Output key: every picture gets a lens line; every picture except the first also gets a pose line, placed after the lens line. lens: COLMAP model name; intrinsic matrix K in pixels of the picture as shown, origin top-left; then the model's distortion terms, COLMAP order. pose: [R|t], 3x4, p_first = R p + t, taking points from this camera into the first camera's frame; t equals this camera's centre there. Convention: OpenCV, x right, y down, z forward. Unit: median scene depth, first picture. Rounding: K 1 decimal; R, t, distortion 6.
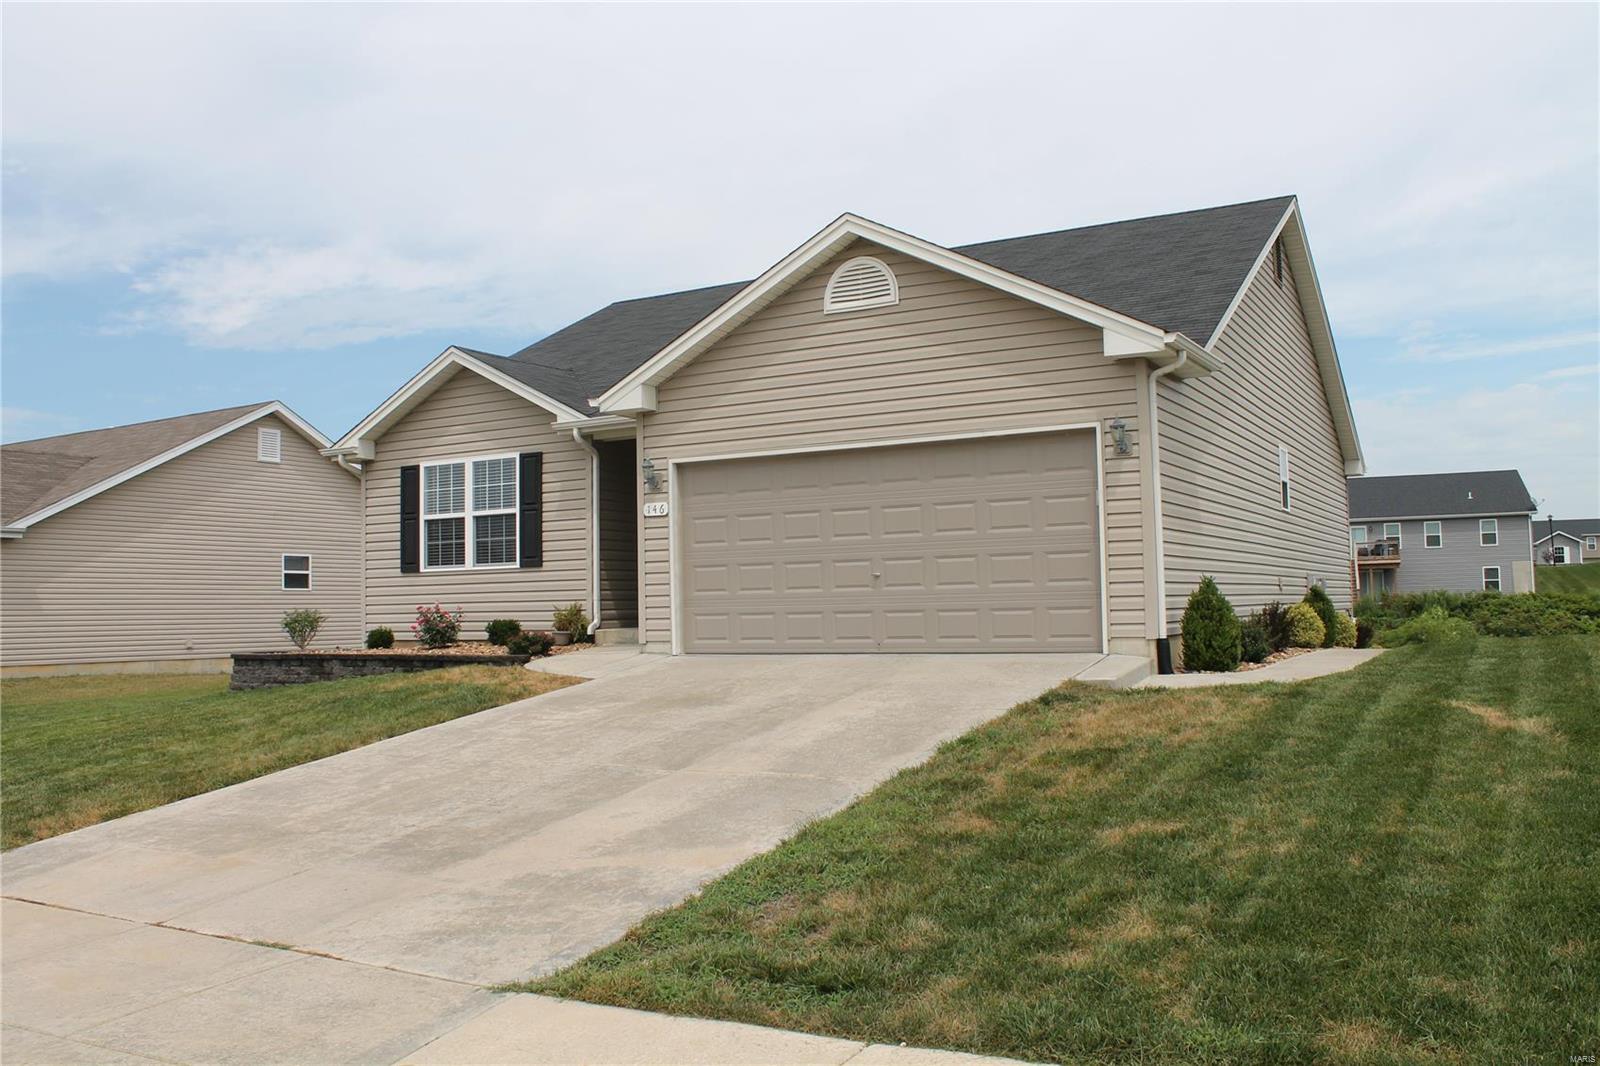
lens RADIAL K [[1349.3, 0, 800.0], [0, 1349.3, 533.0], [0, 0, 1]] dist [-0.167925, 0.142180]
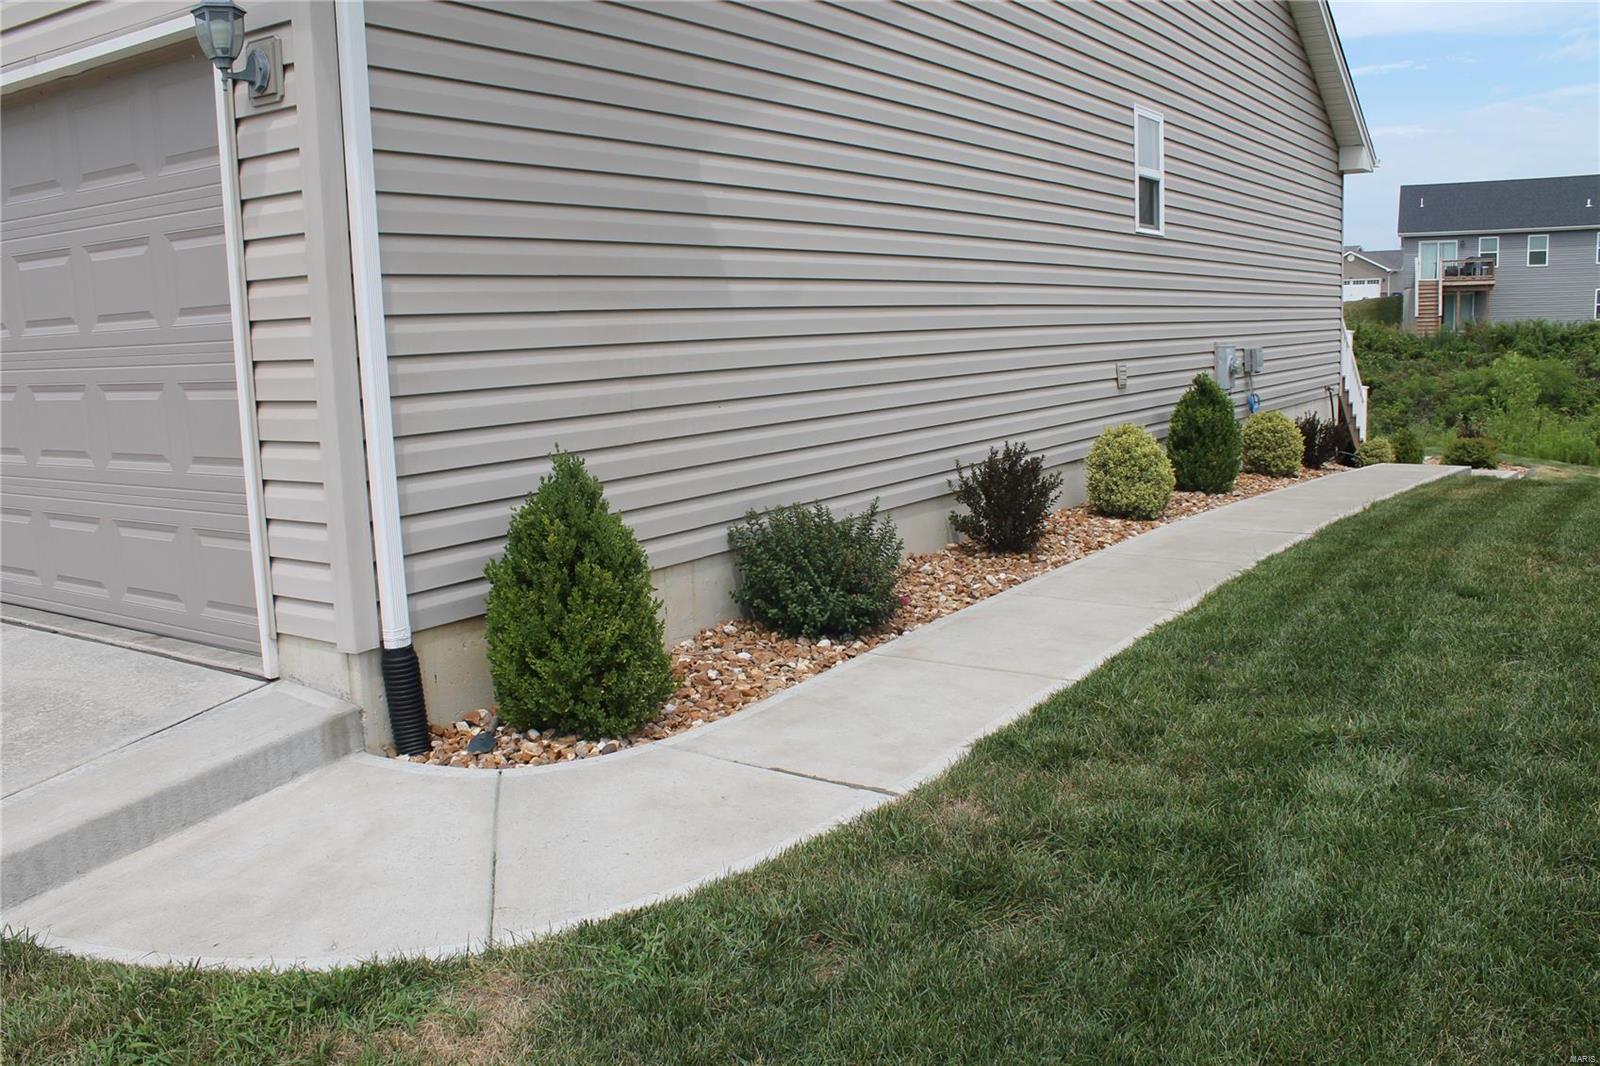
lens RADIAL K [[1349.3, 0, 800.0], [0, 1349.3, 533.0], [0, 0, 1]] dist [-0.167925, 0.142180]
pose [[0.997533, -0.002623, -0.070154, 0.281872], [0.017272, 0.977757, 0.209028, -0.013652], [0.068045, -0.209724, 0.975390, 0.478452]]
